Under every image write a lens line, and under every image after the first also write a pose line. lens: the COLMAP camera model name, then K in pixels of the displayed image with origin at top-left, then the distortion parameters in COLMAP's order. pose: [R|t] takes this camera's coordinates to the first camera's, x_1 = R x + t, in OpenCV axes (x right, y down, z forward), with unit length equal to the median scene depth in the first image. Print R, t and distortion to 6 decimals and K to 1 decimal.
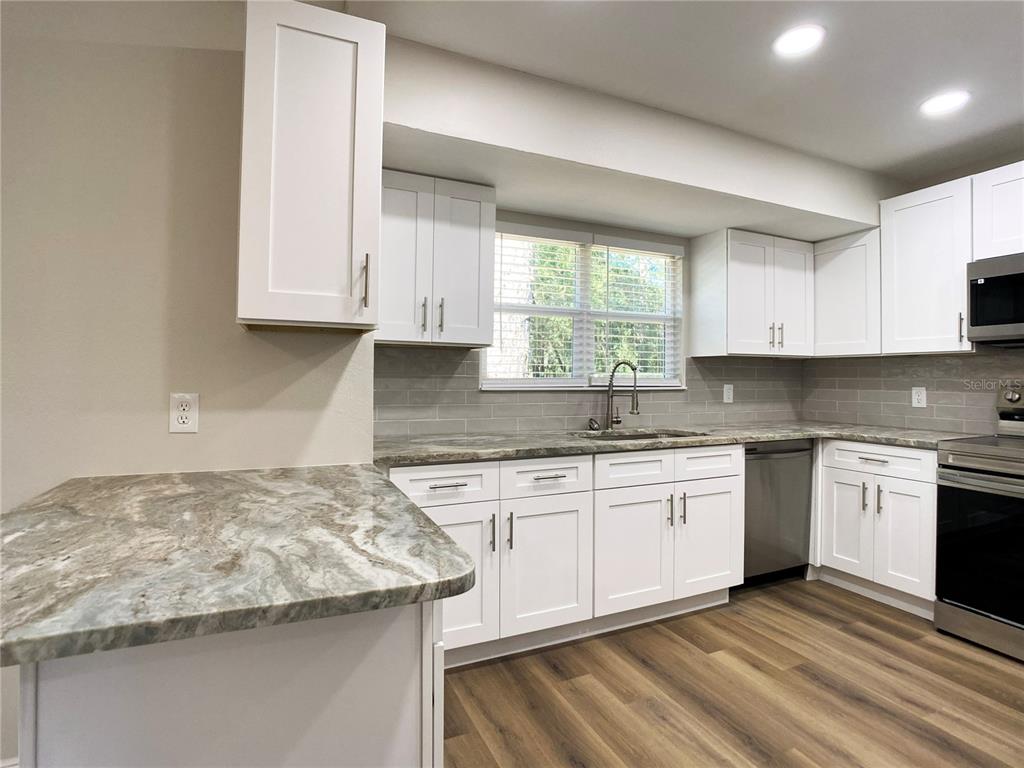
lens RADIAL K [[528.3, 0, 512.3], [0, 528.3, 375.8], [0, 0, 1]] dist [-0.047158, 0.015510]
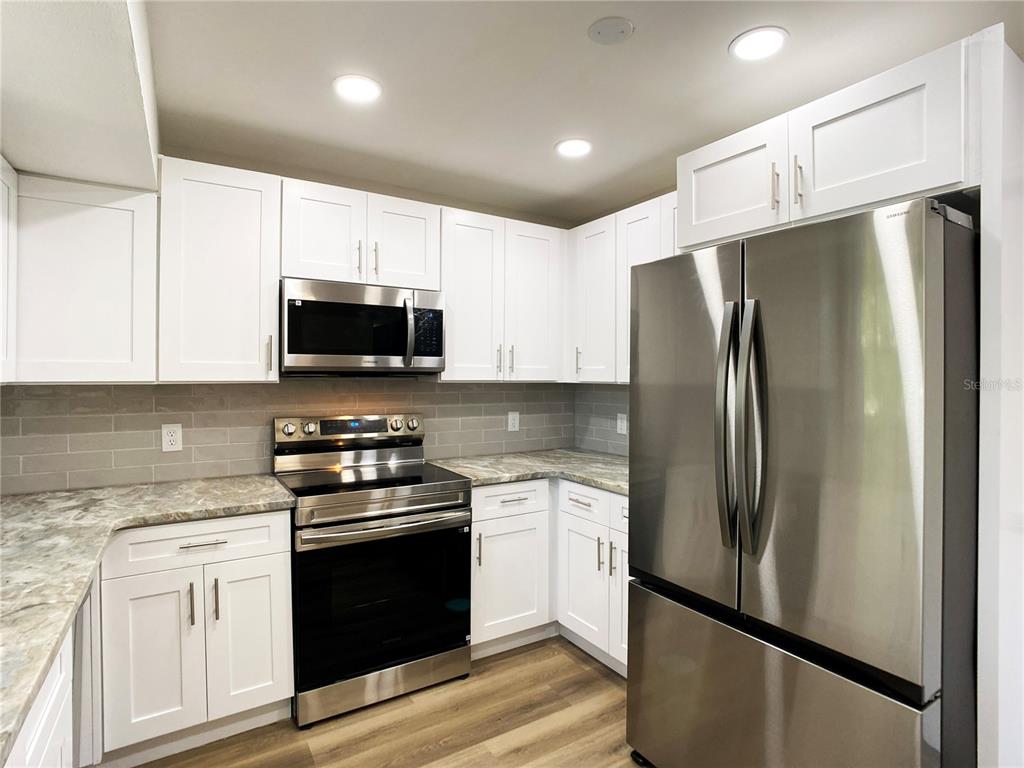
lens RADIAL K [[528.3, 0, 512.3], [0, 528.3, 375.8], [0, 0, 1]] dist [-0.047158, 0.015510]
pose [[-0.132406, -0.004942, 0.991183, -0.019834], [-0.005138, 0.999978, 0.004300, -0.063206], [-0.991182, -0.004523, -0.132428, 0.725532]]
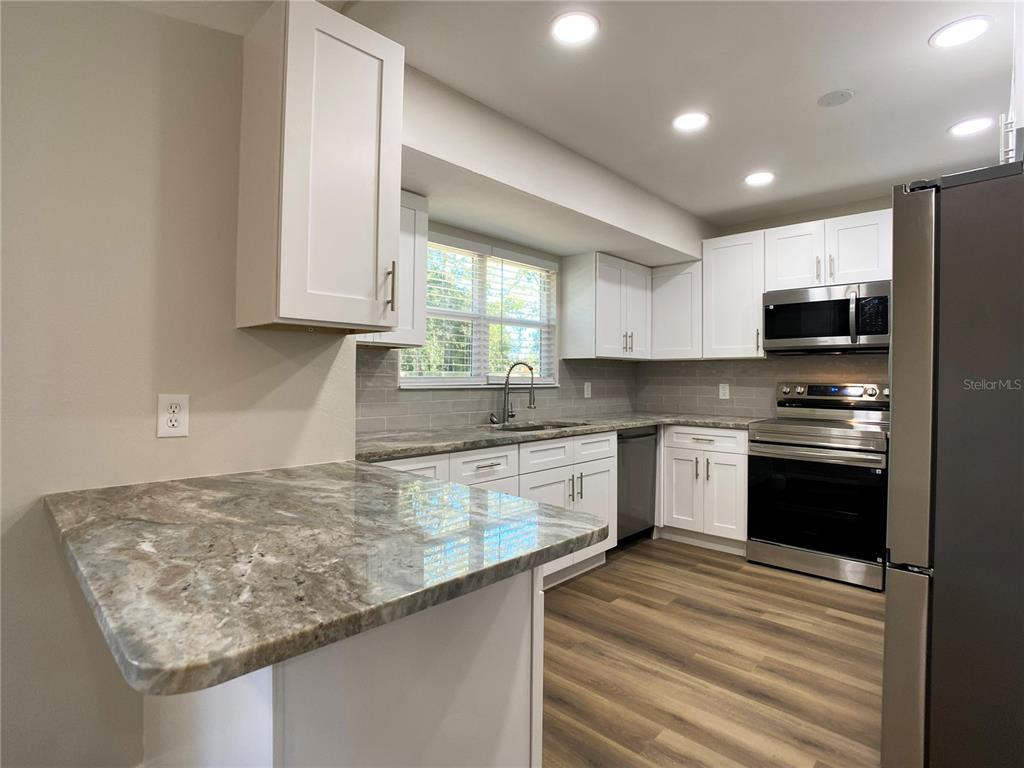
lens RADIAL K [[528.3, 0, 512.3], [0, 528.3, 375.8], [0, 0, 1]] dist [-0.047158, 0.015510]
pose [[0.927193, 0.000404, 0.374584, -0.256060], [-0.001535, 0.999995, 0.002719, -0.001343], [-0.374581, -0.003096, 0.927189, -0.048023]]
